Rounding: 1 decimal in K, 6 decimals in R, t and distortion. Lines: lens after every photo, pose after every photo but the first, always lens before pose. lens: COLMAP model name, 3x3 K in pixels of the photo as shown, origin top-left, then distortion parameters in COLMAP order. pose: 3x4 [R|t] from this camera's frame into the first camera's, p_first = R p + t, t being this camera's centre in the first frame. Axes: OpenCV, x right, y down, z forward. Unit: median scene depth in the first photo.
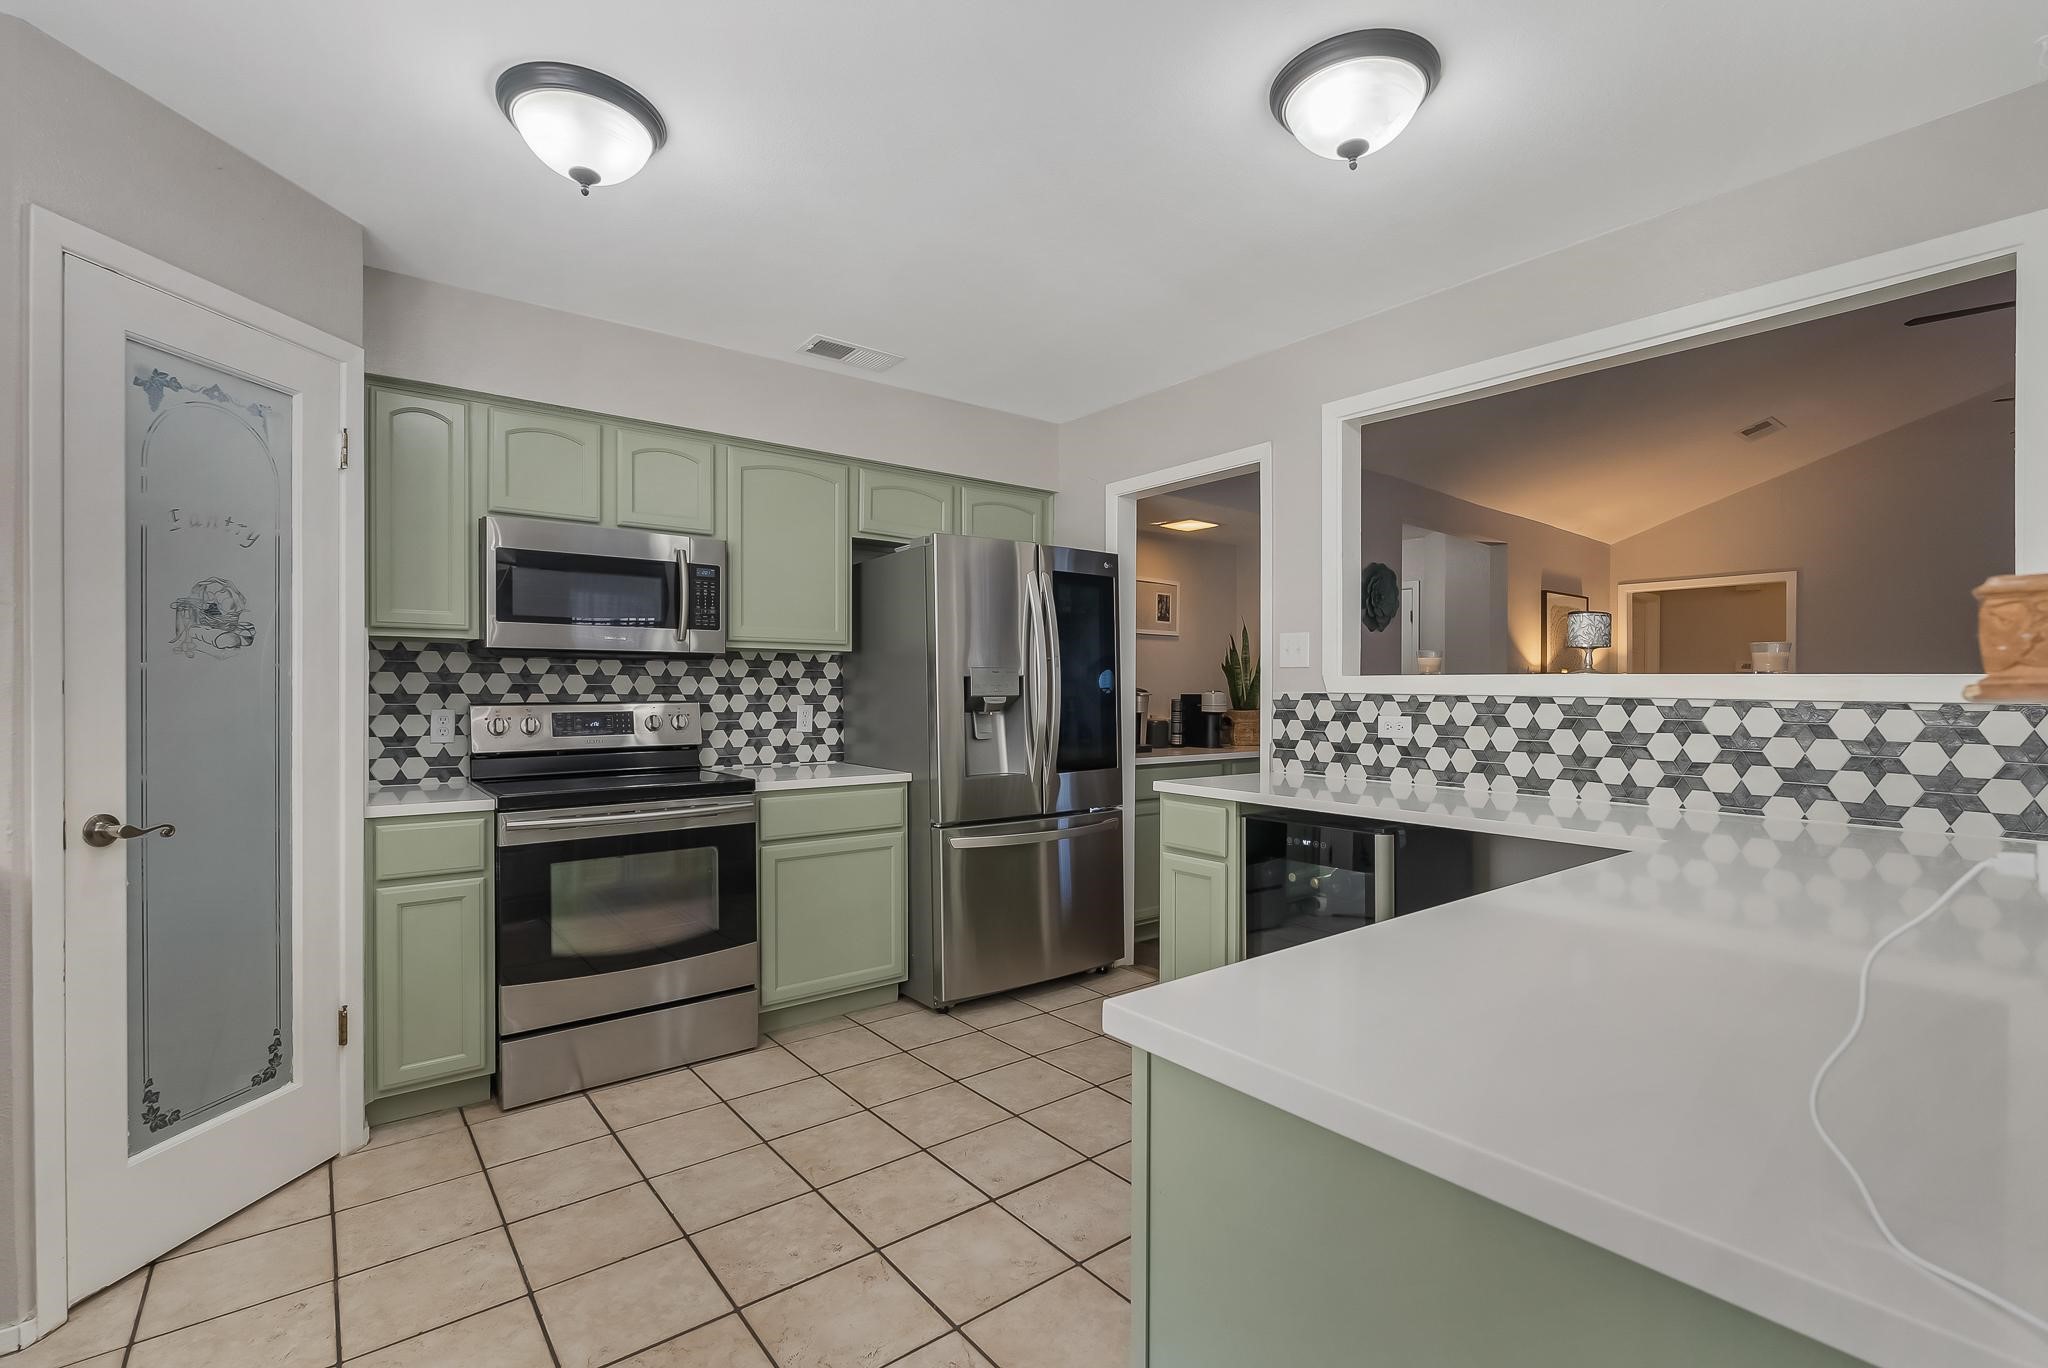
lens RADIAL K [[919.9, 0, 1040.9], [0, 919.9, 703.7], [0, 0, 1]] dist [-0.010310, 0.000646]
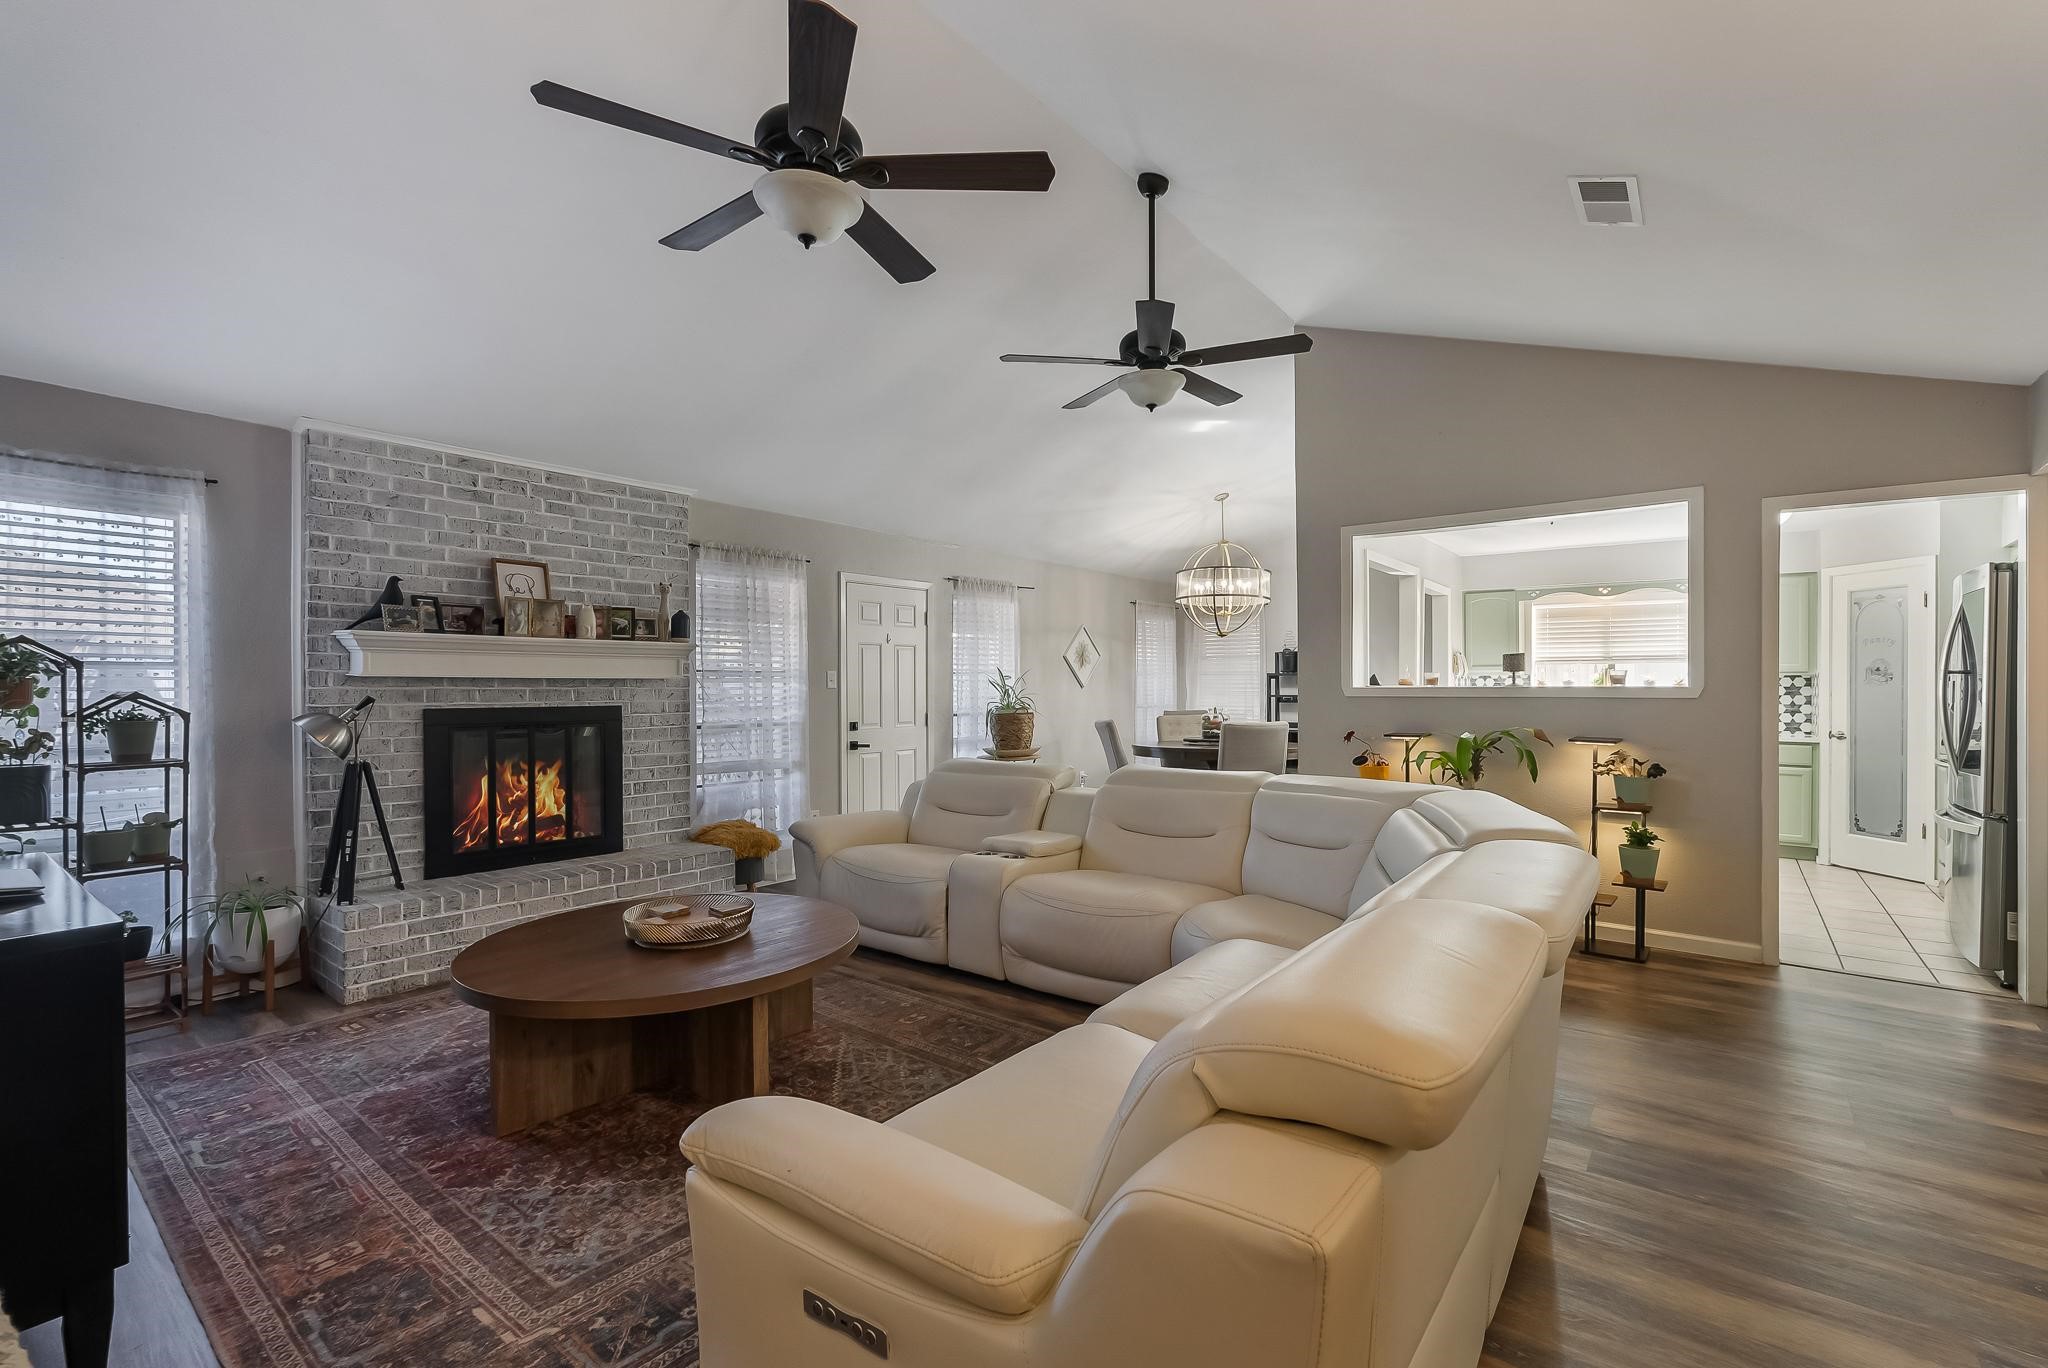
lens RADIAL K [[912.7, 0, 1031.2], [0, 912.7, 682.3], [0, 0, 1]] dist [-0.001911, 0.000027]
pose [[-0.972546, -0.006882, -0.232610, 1.712536], [-0.009122, 0.999922, 0.008554, -0.042641], [0.232533, 0.010441, -0.972533, 2.225438]]
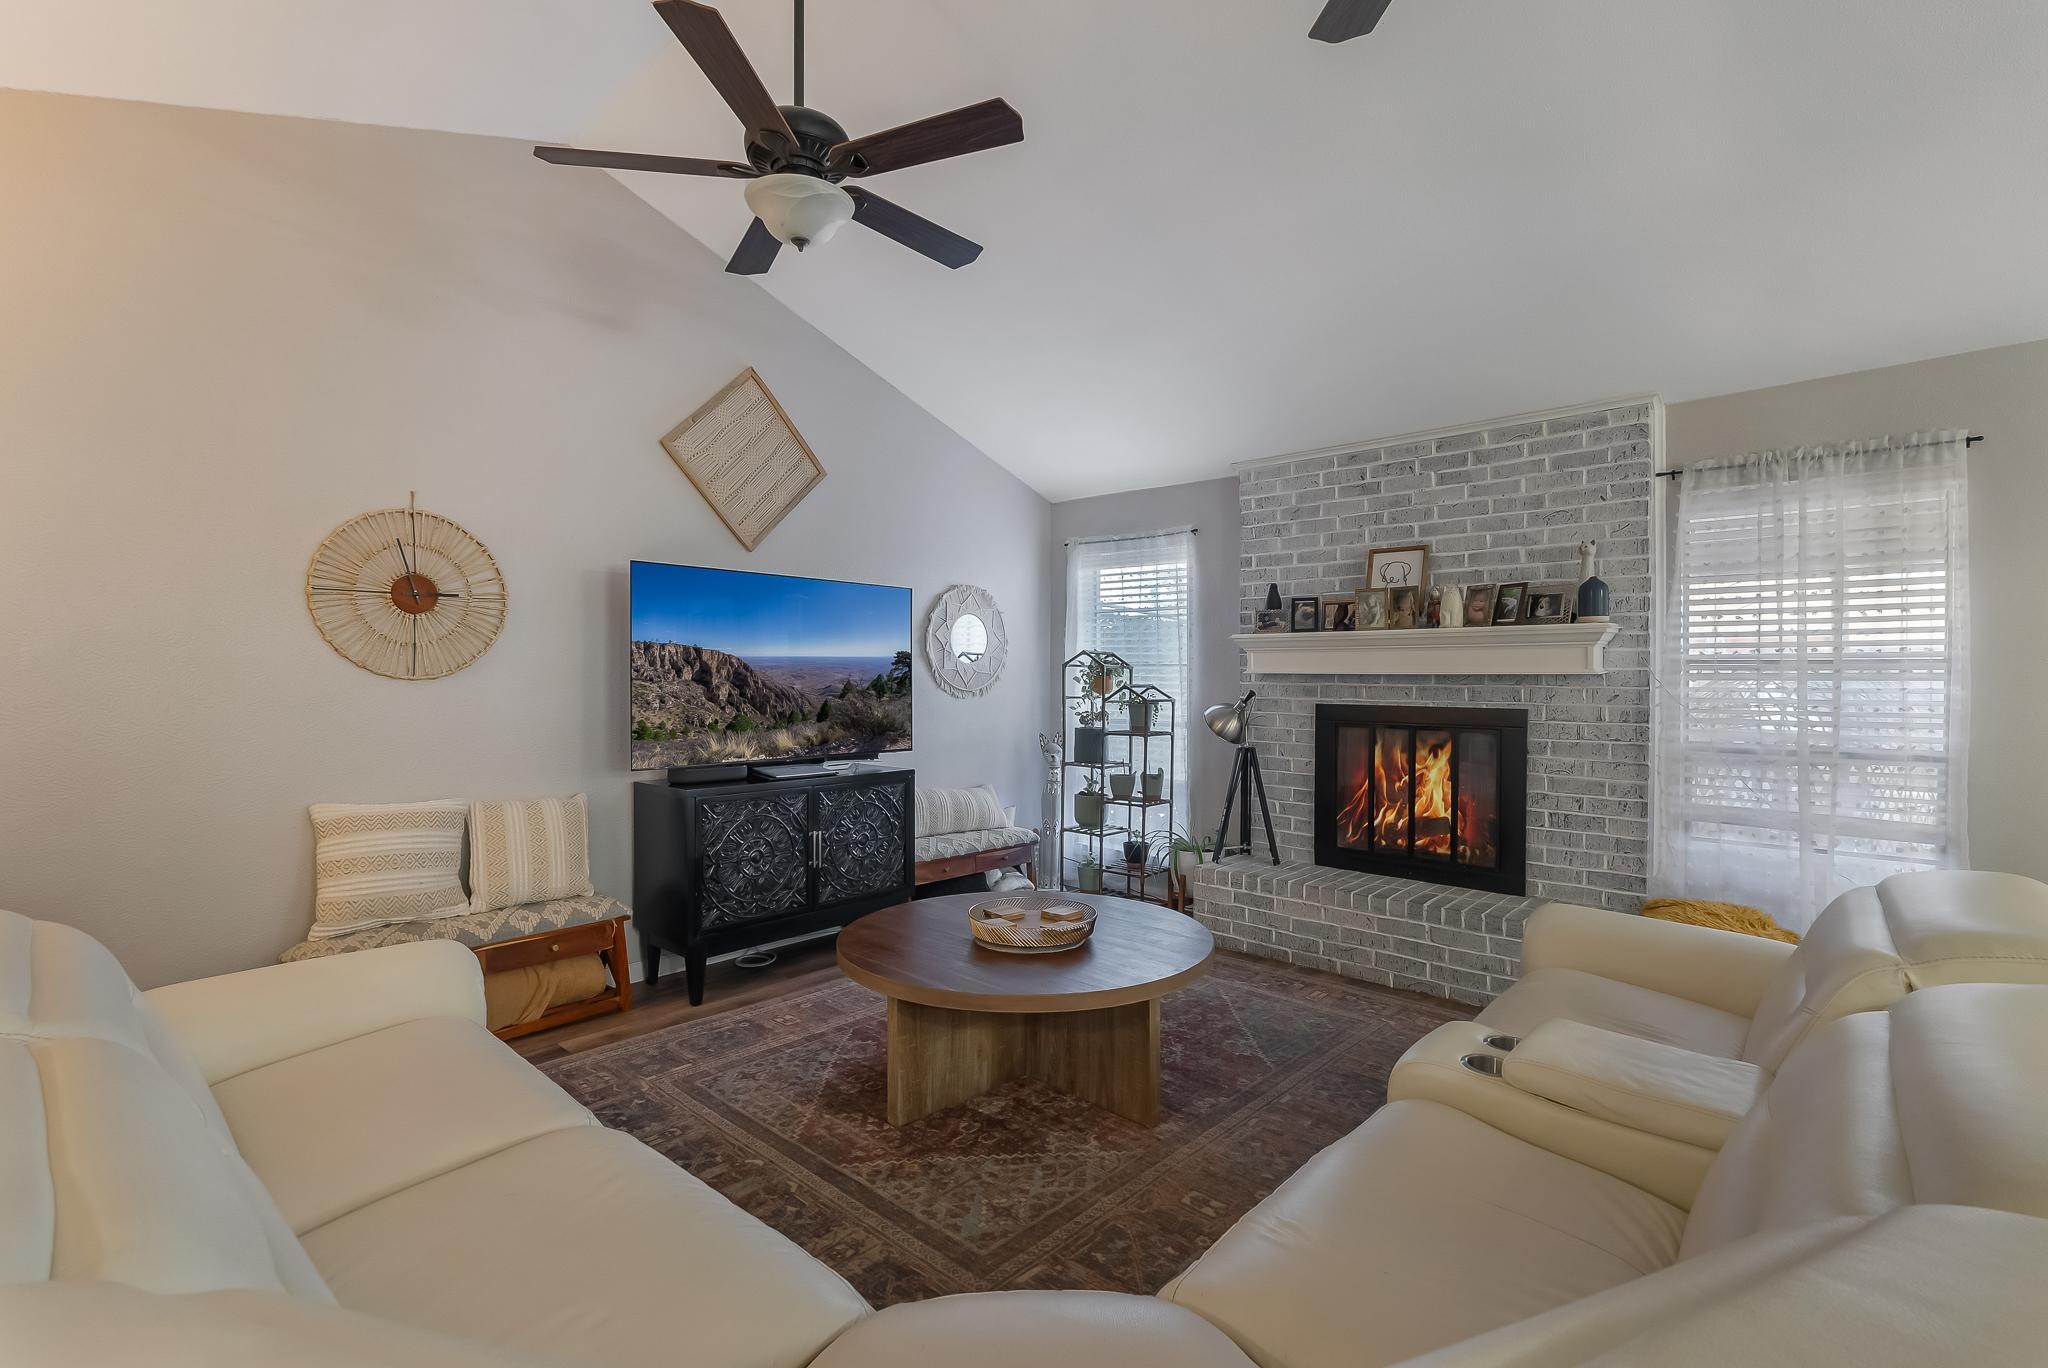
lens RADIAL K [[912.7, 0, 1031.2], [0, 912.7, 682.3], [0, 0, 1]] dist [-0.001911, 0.000027]
pose [[-0.159421, -0.014207, 0.987109, 0.877565], [0.008492, 0.999840, 0.015761, -0.043554], [-0.987174, 0.010895, -0.159275, 1.319581]]
